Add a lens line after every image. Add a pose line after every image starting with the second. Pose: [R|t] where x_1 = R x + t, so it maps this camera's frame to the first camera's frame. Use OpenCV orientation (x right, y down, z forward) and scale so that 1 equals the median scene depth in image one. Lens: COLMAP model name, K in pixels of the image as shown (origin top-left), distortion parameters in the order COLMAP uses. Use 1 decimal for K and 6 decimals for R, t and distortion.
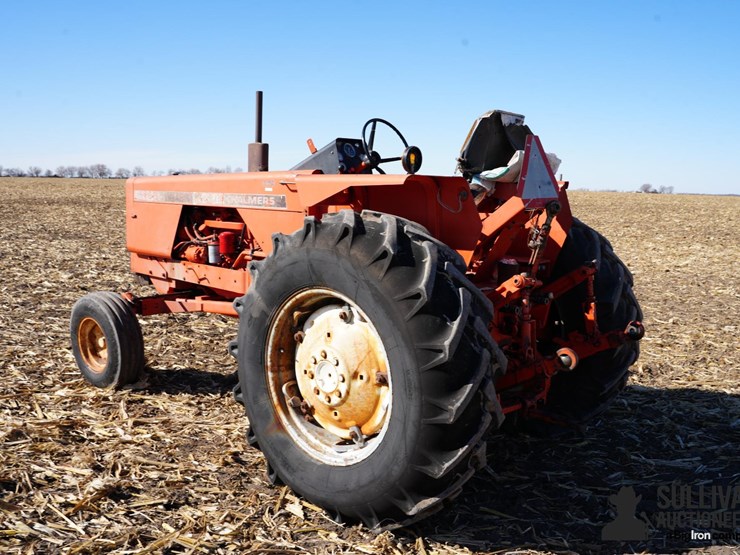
lens RADIAL K [[672.4, 0, 370.0], [0, 672.4, 277.5], [0, 0, 1]] dist [-0.074964, 0.010412]
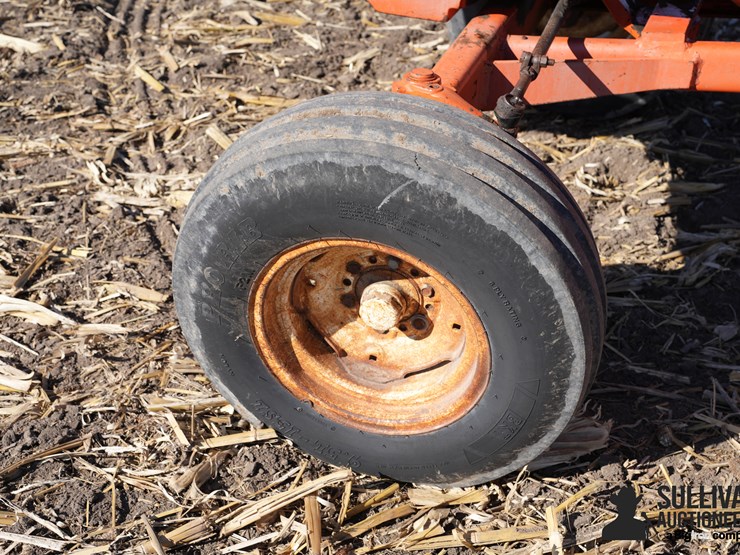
lens RADIAL K [[1085.9, 0, 370.0], [0, 1085.9, 277.5], [0, 0, 1]] dist [0.177150, 0.020097]
pose [[0.928392, -0.220788, 0.298899, -0.596920], [0.056362, 0.878710, 0.474016, -0.108928], [-0.367303, -0.423227, 0.828232, 0.793094]]
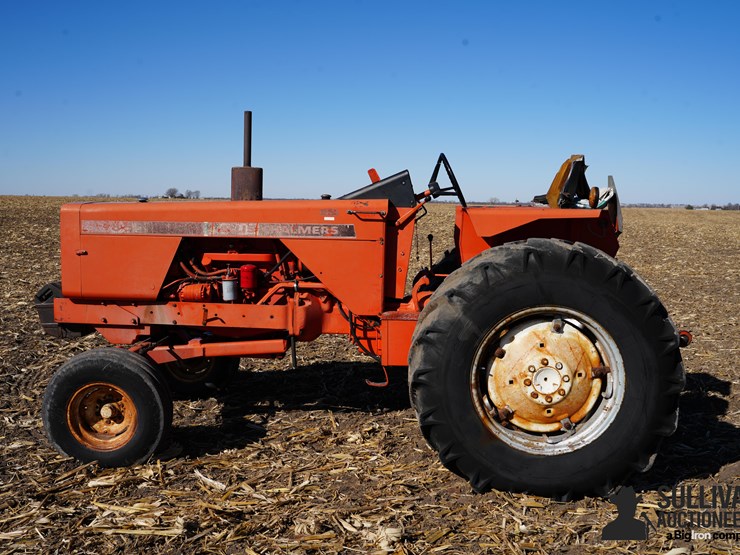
lens RADIAL K [[733.1, 0, 370.0], [0, 733.1, 277.5], [0, 0, 1]] dist [-0.012623, -0.001159]
pose [[0.788882, -0.074345, 0.610031, -0.781150], [0.085890, 0.996251, 0.010343, -0.052323], [-0.608513, 0.044236, 0.792310, 0.117717]]
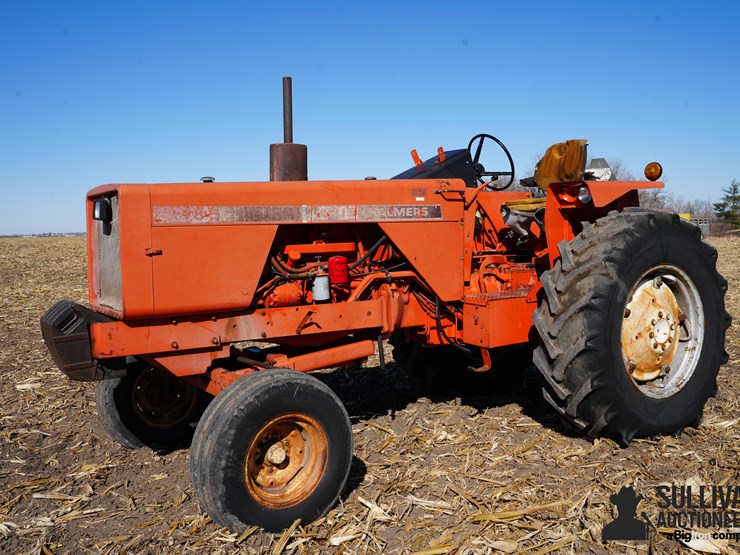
lens RADIAL K [[733.1, 0, 370.0], [0, 733.1, 277.5], [0, 0, 1]] dist [-0.012623, -0.001159]
pose [[0.251115, -0.095156, 0.963269, -1.150962], [0.163596, 0.985012, 0.054655, -0.093931], [-0.954032, 0.143863, 0.262918, 0.835417]]
